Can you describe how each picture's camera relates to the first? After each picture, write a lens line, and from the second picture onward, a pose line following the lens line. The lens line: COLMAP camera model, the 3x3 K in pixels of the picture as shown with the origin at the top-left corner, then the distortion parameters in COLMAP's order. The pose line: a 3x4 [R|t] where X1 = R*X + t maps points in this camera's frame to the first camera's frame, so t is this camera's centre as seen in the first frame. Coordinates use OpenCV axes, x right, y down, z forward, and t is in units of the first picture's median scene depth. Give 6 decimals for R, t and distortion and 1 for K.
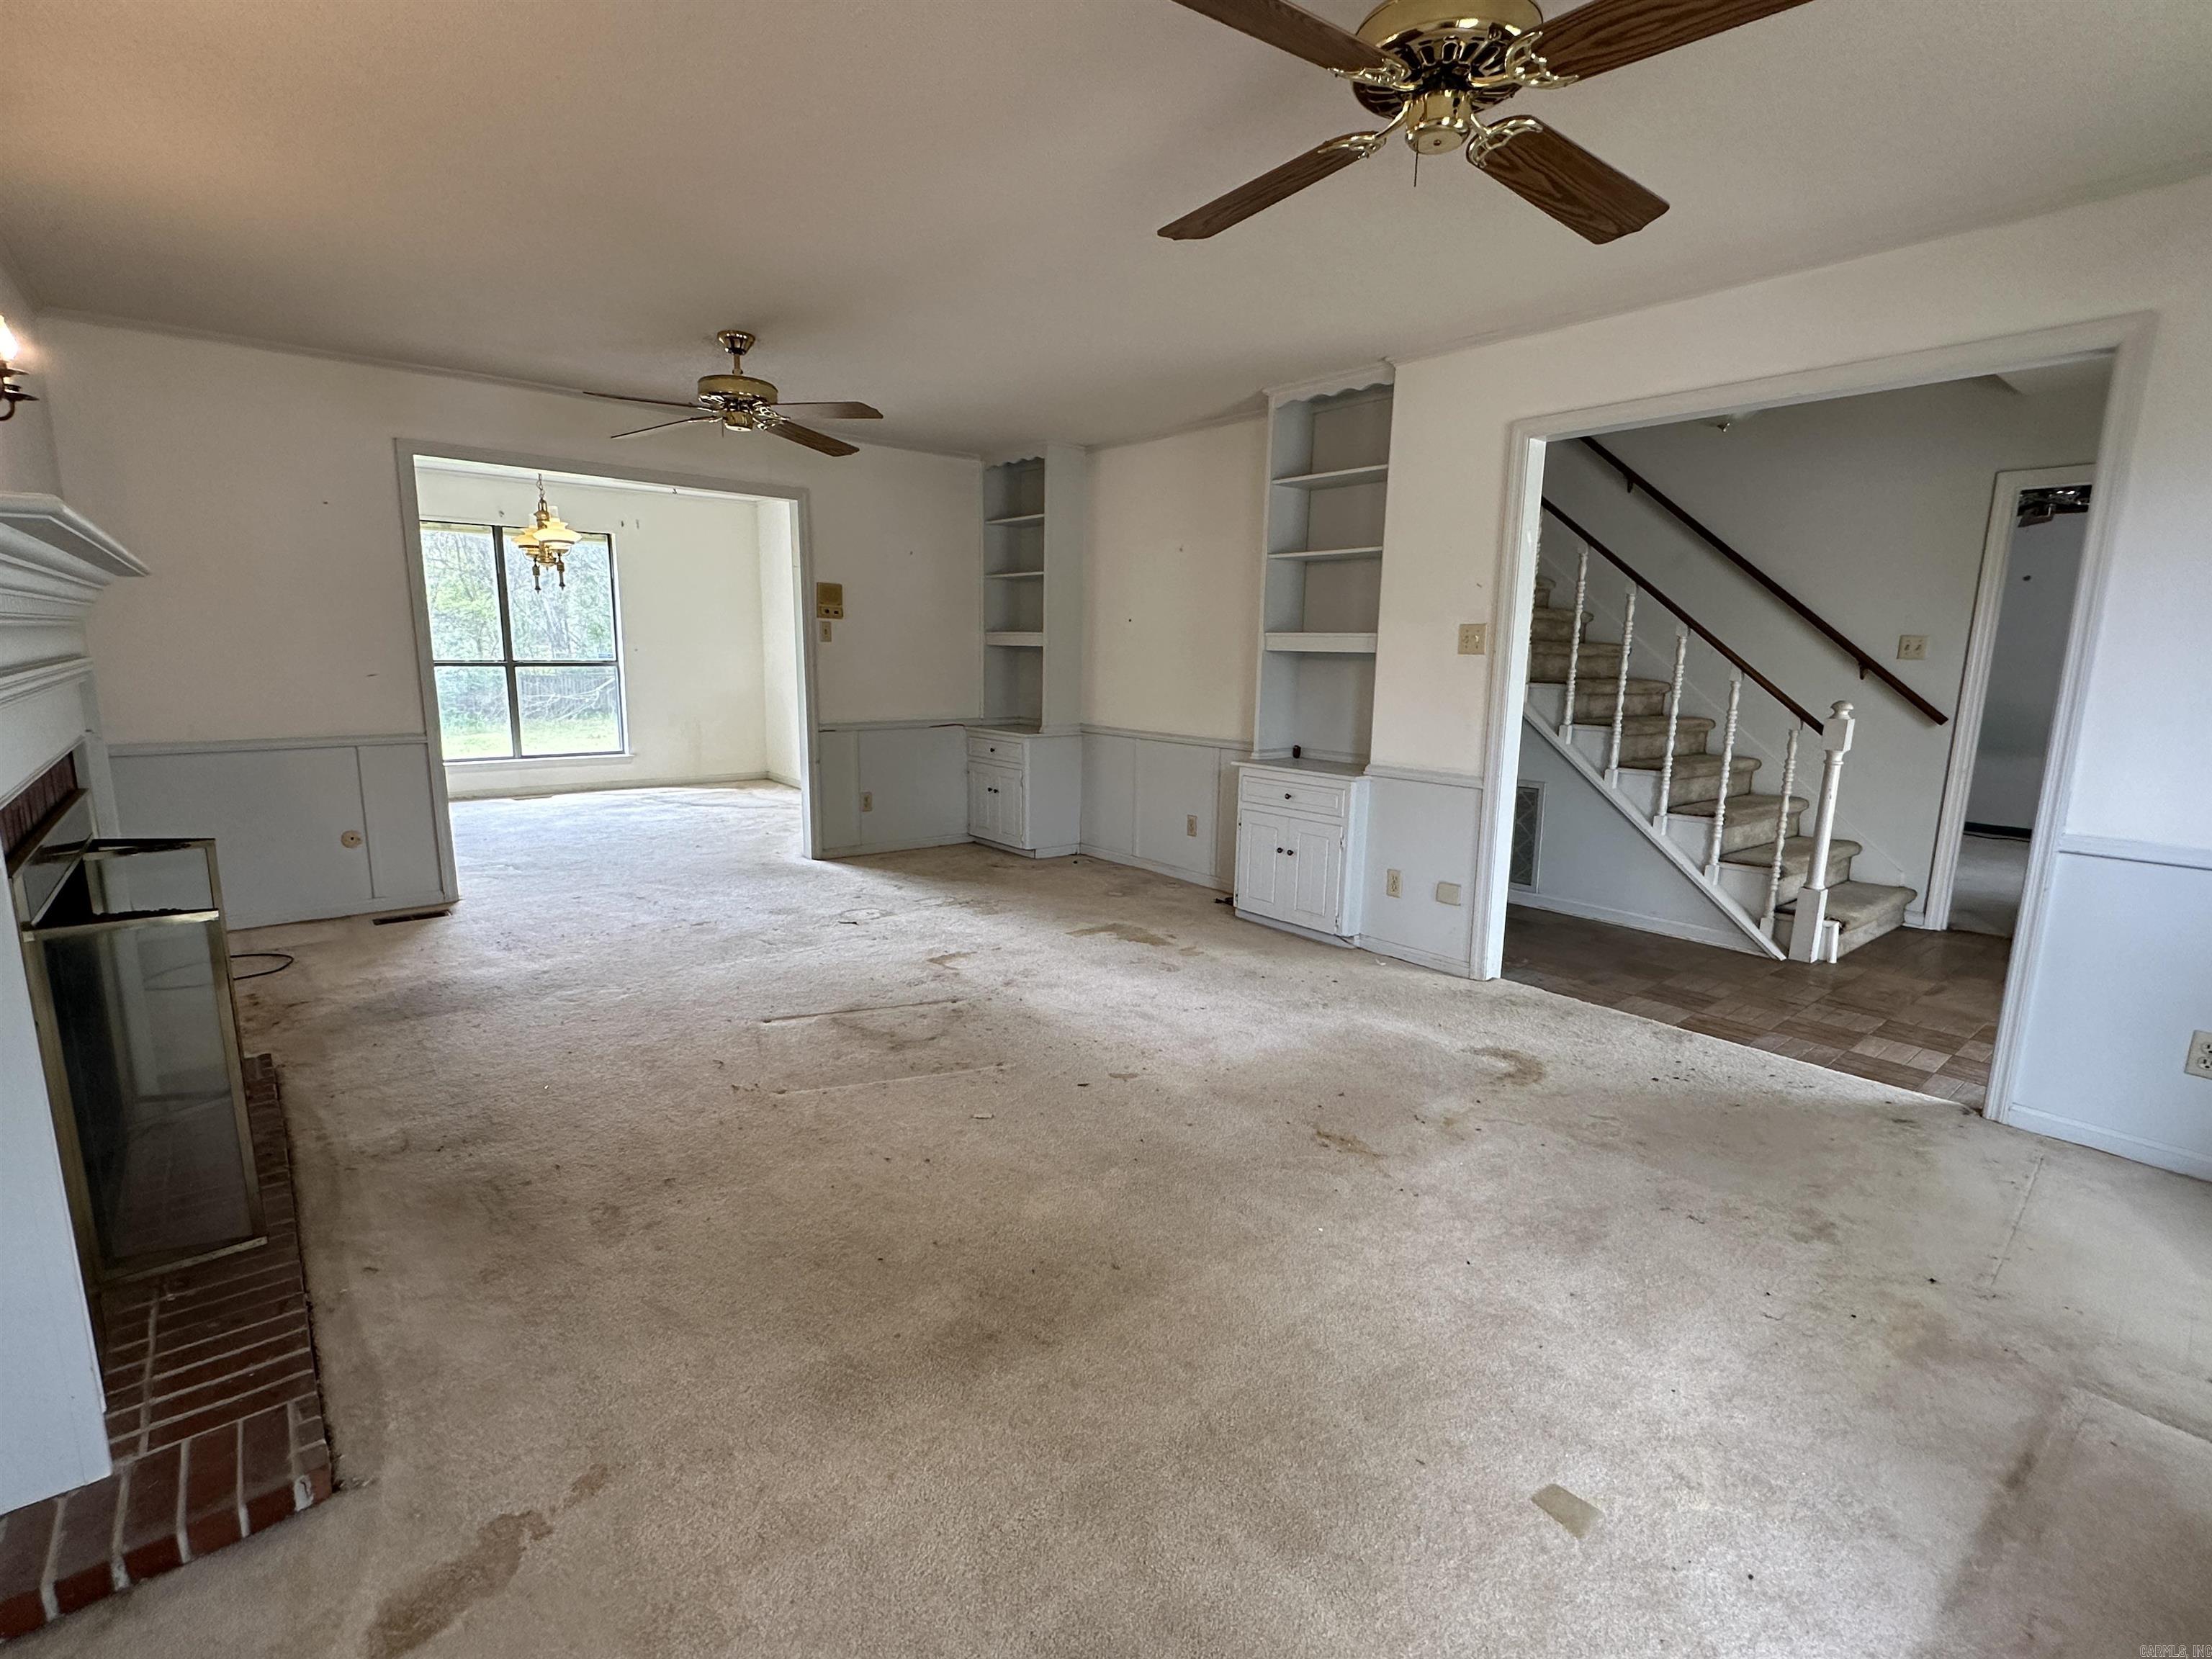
lens RADIAL K [[1042.4, 0, 1108.7], [0, 1042.4, 834.3], [0, 0, 1]] dist [-0.003824, -0.000271]
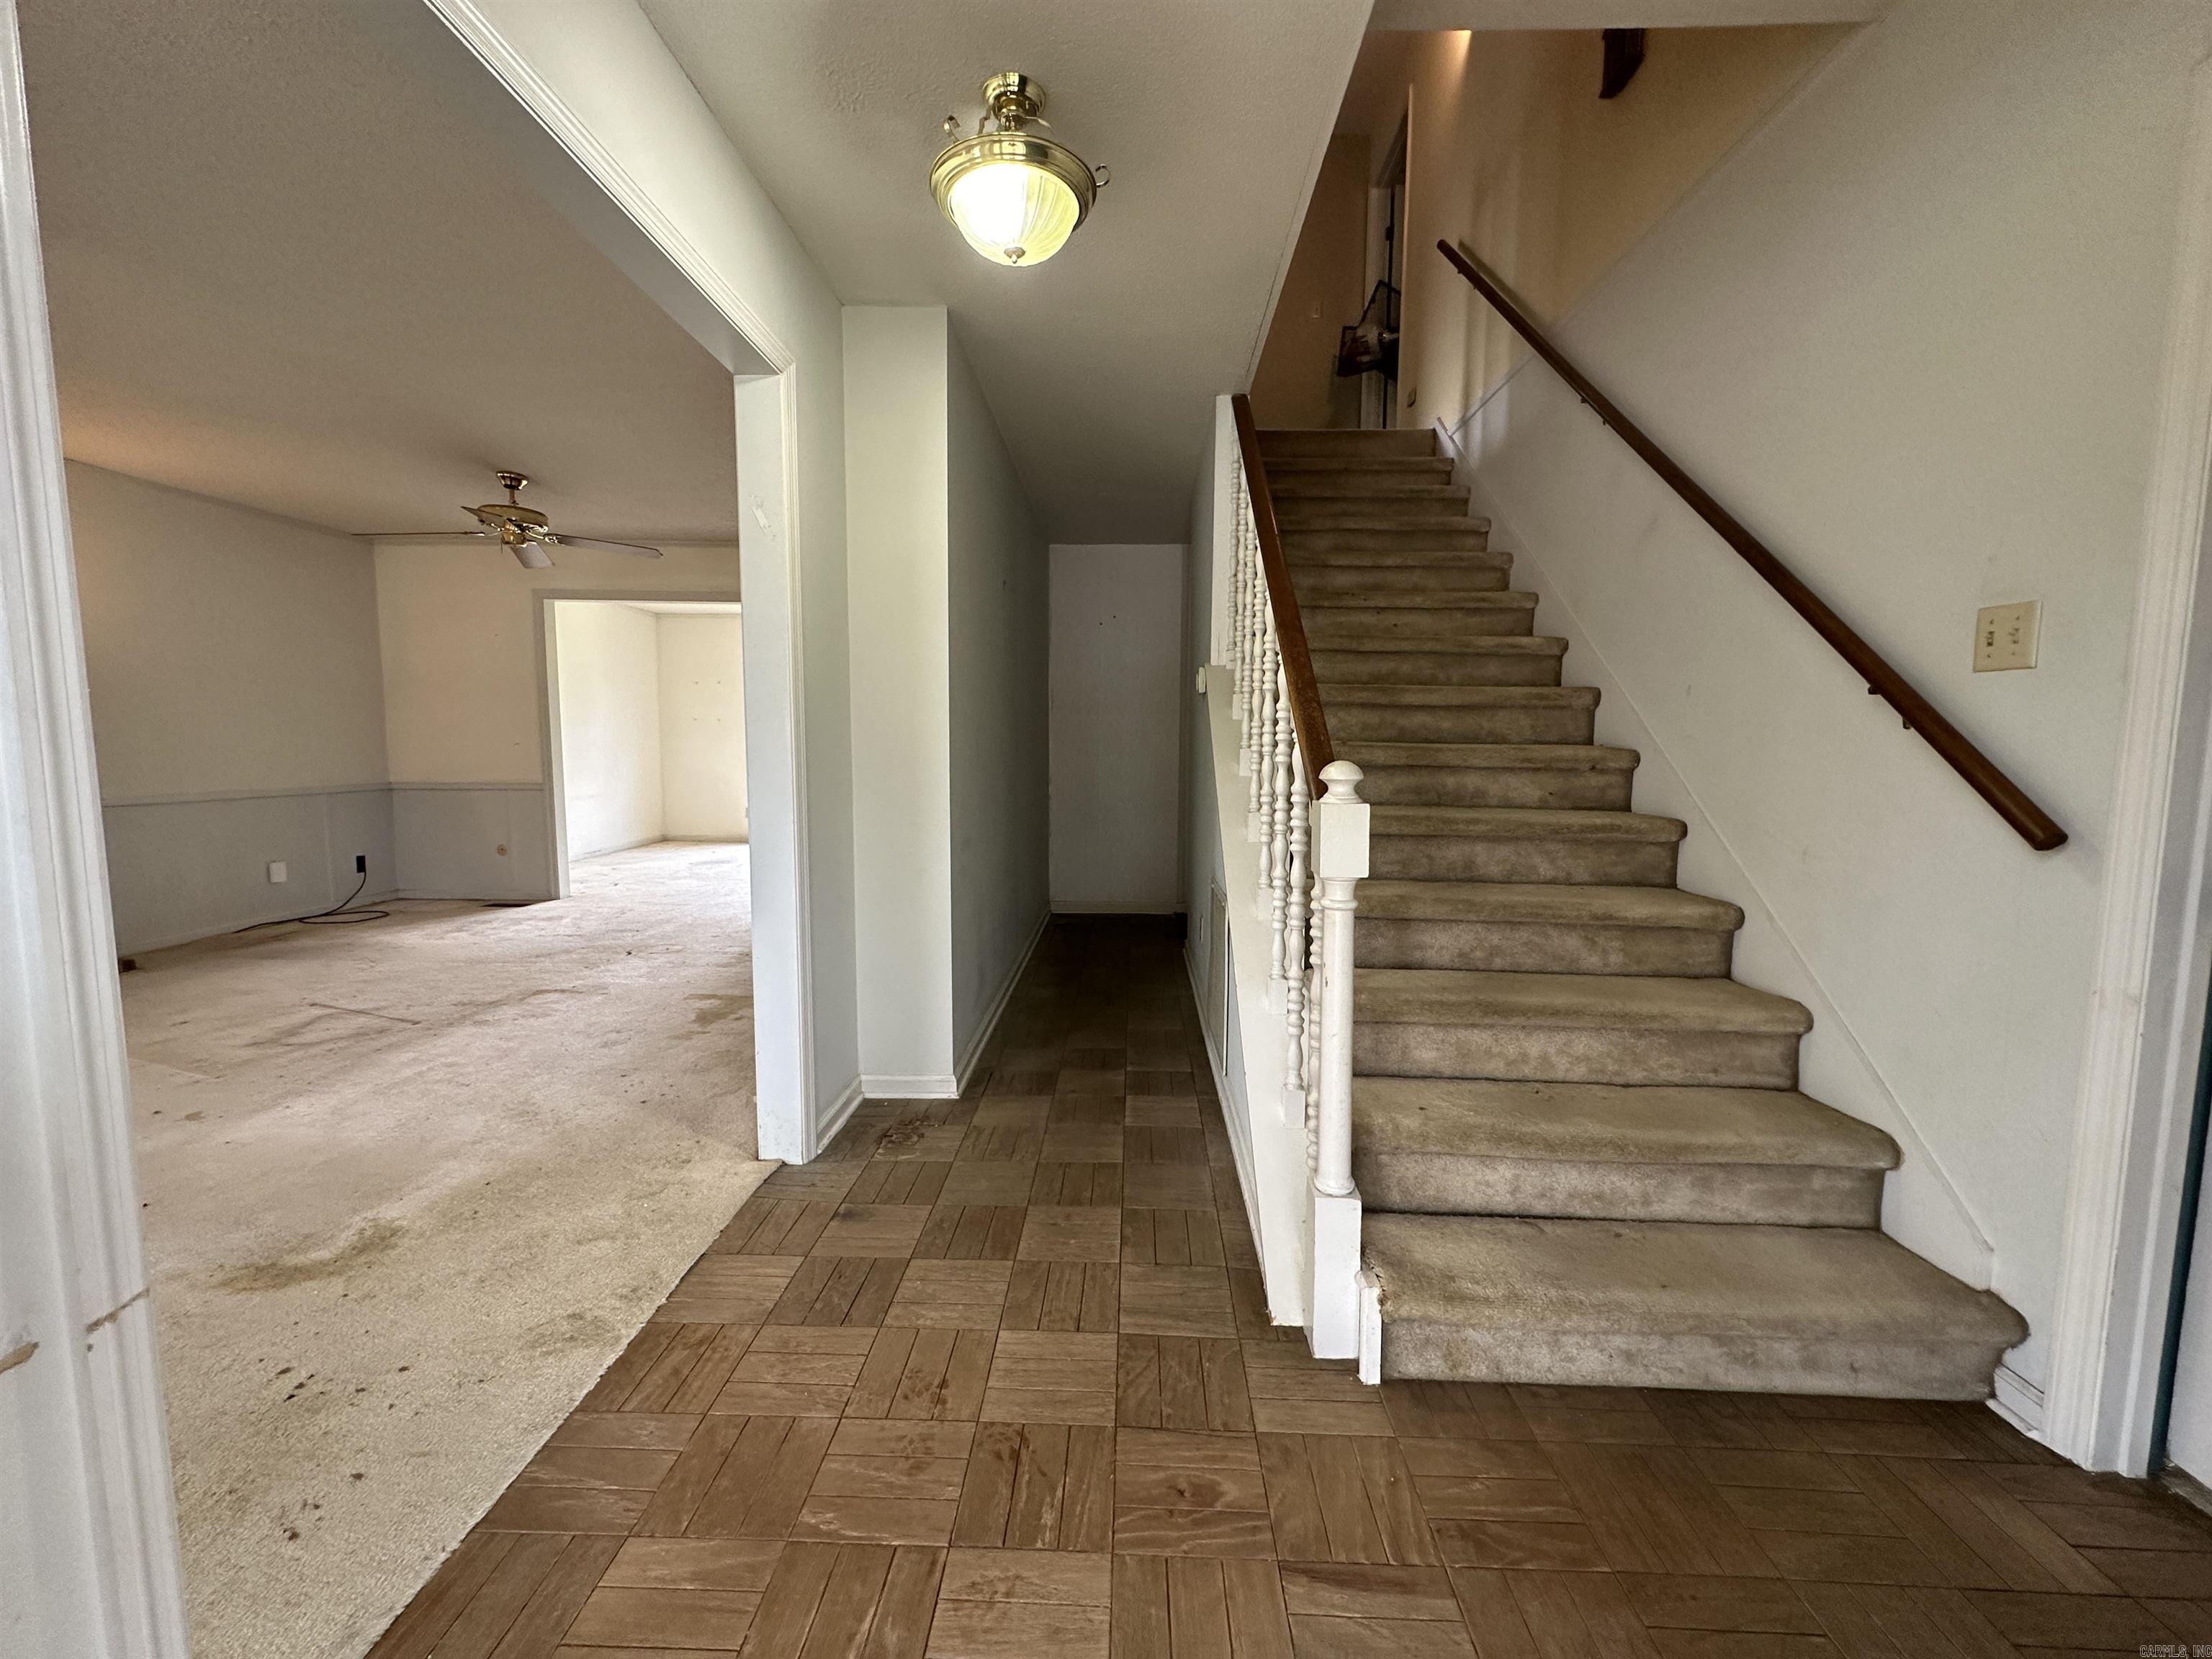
lens RADIAL K [[887.4, 0, 1107.1], [0, 887.4, 830.7], [0, 0, 1]] dist [-0.001720, -0.000149]
pose [[0.745700, 0.055231, -0.663989, 0.934729], [-0.114929, 0.992283, -0.046534, -0.076387], [0.656294, 0.111012, 0.746293, 0.706415]]
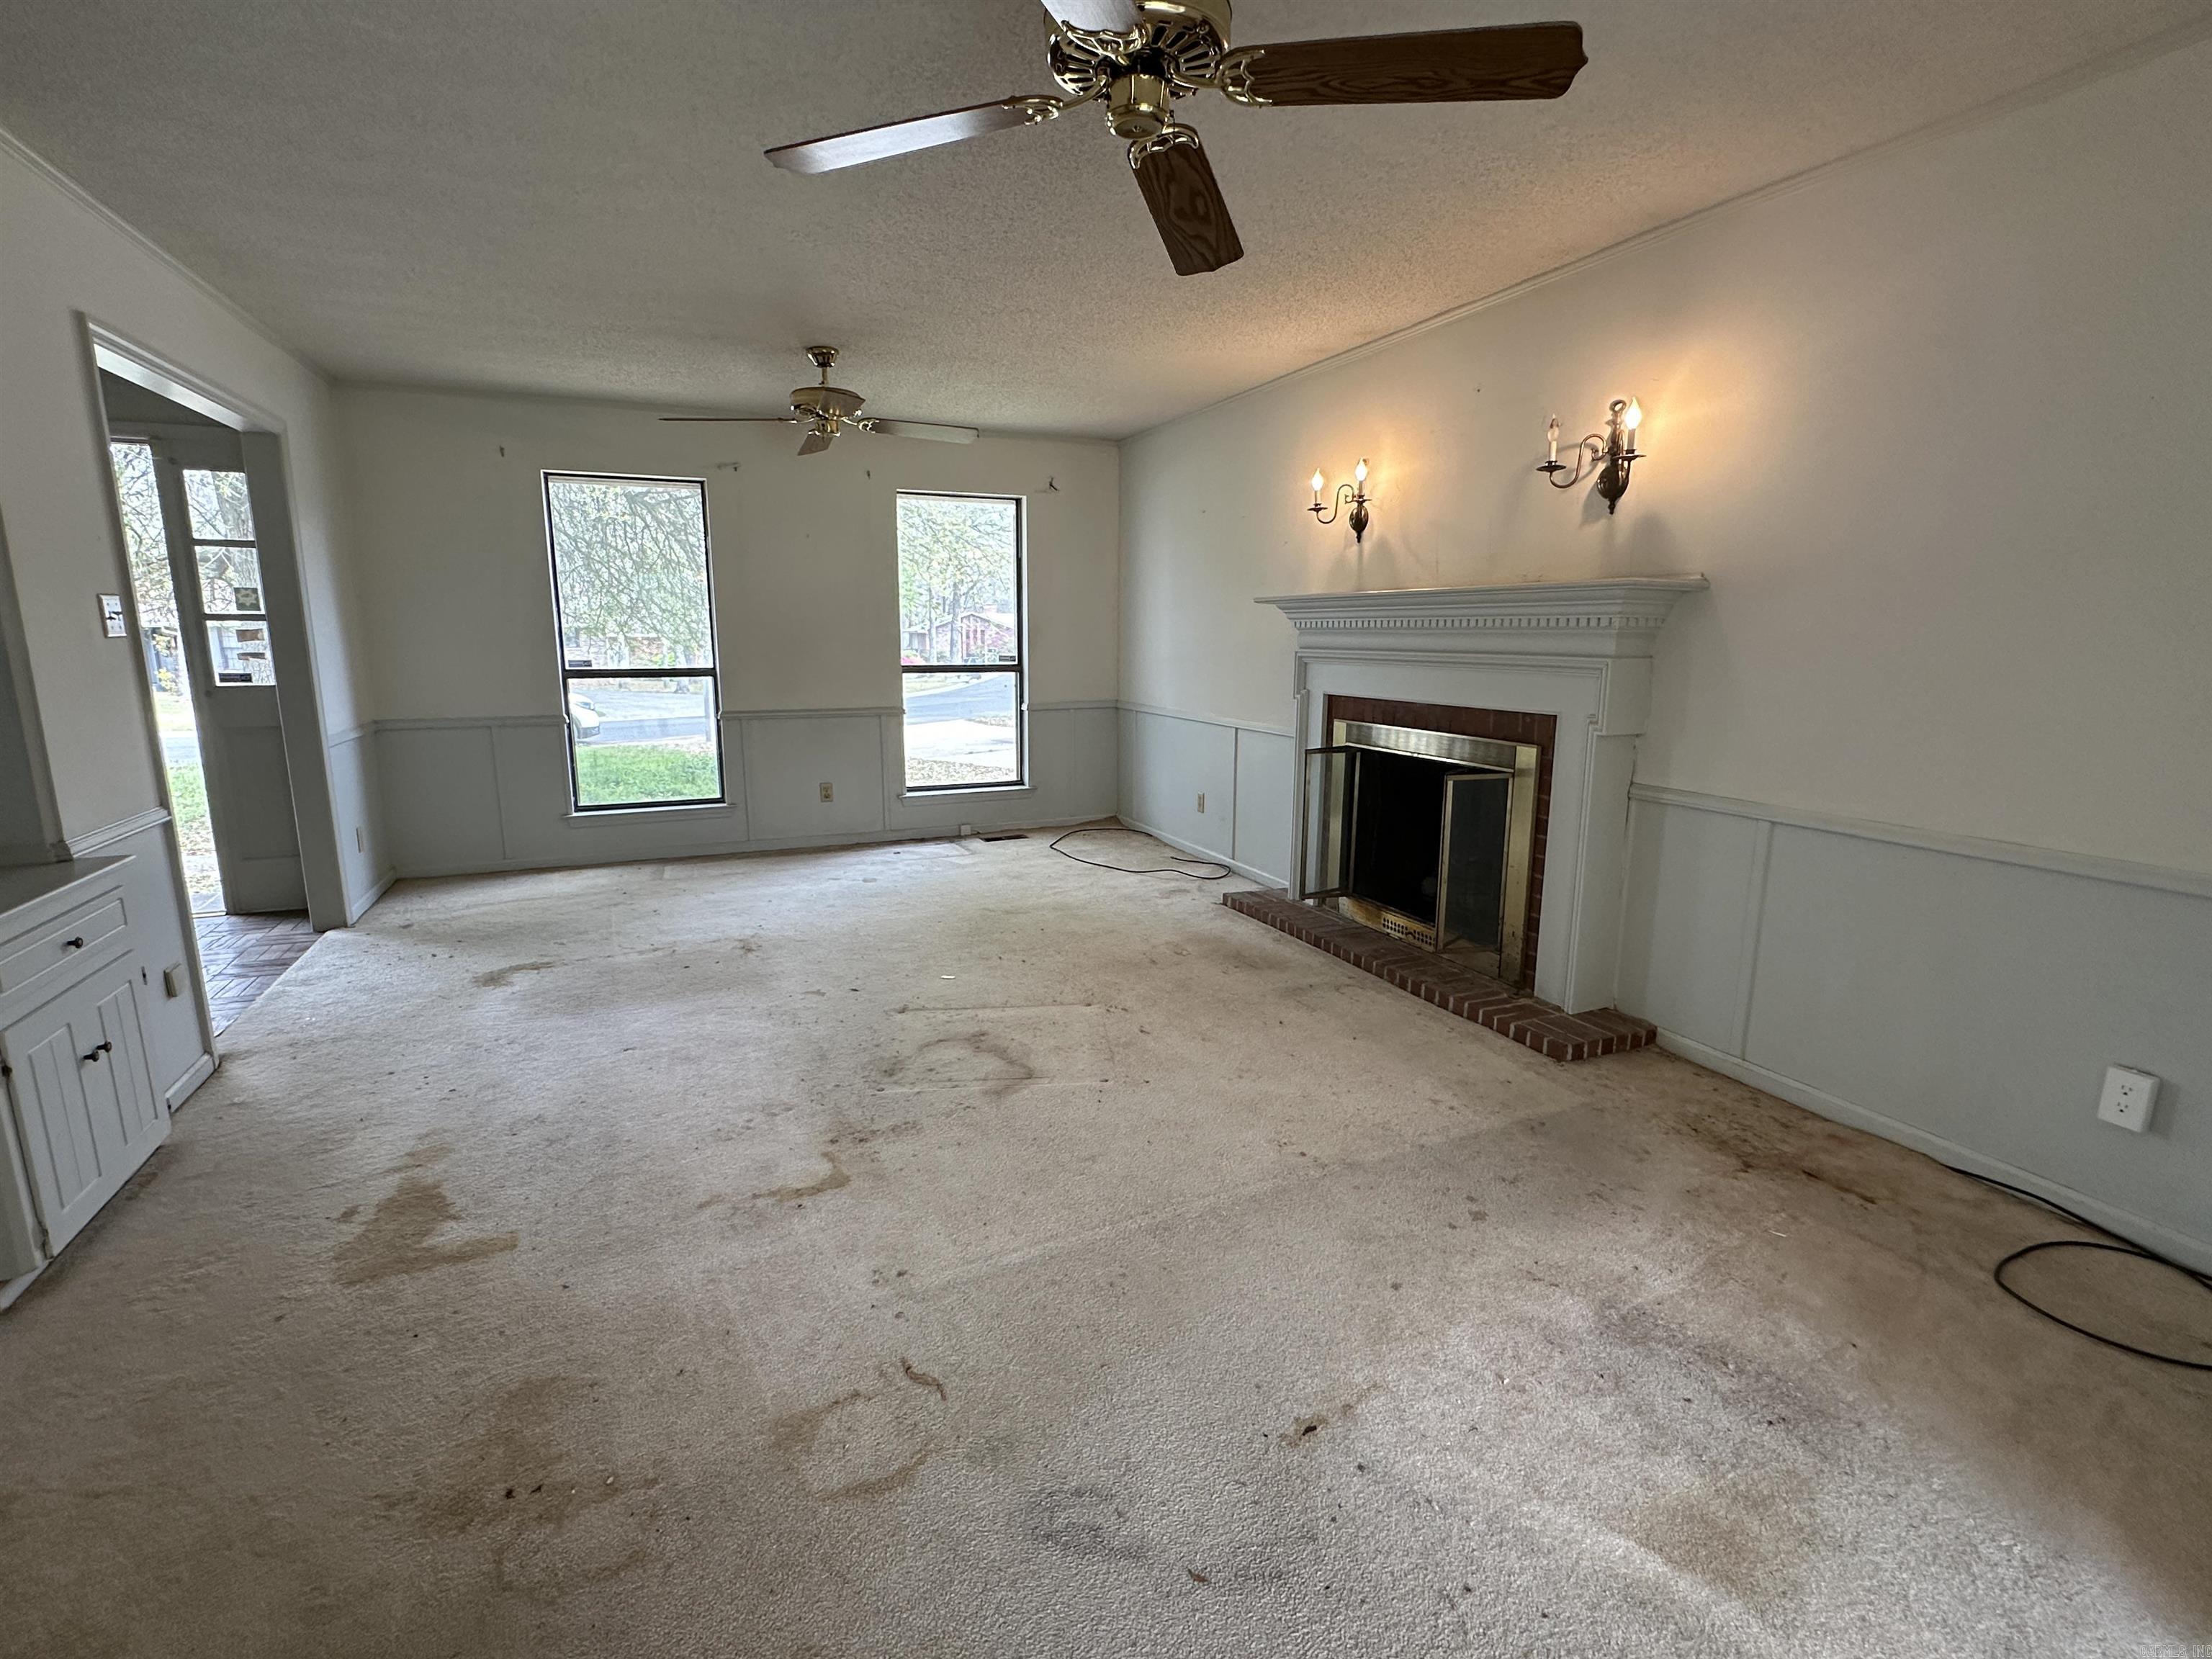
lens RADIAL K [[1042.4, 0, 1097.2], [0, 1042.4, 833.0], [0, 0, 1]] dist [-0.003824, -0.000271]
pose [[-0.957190, -0.075178, 0.279529, -0.475016], [0.033528, 0.930391, 0.365033, -0.281212], [-0.287514, 0.358778, -0.888040, 1.471994]]
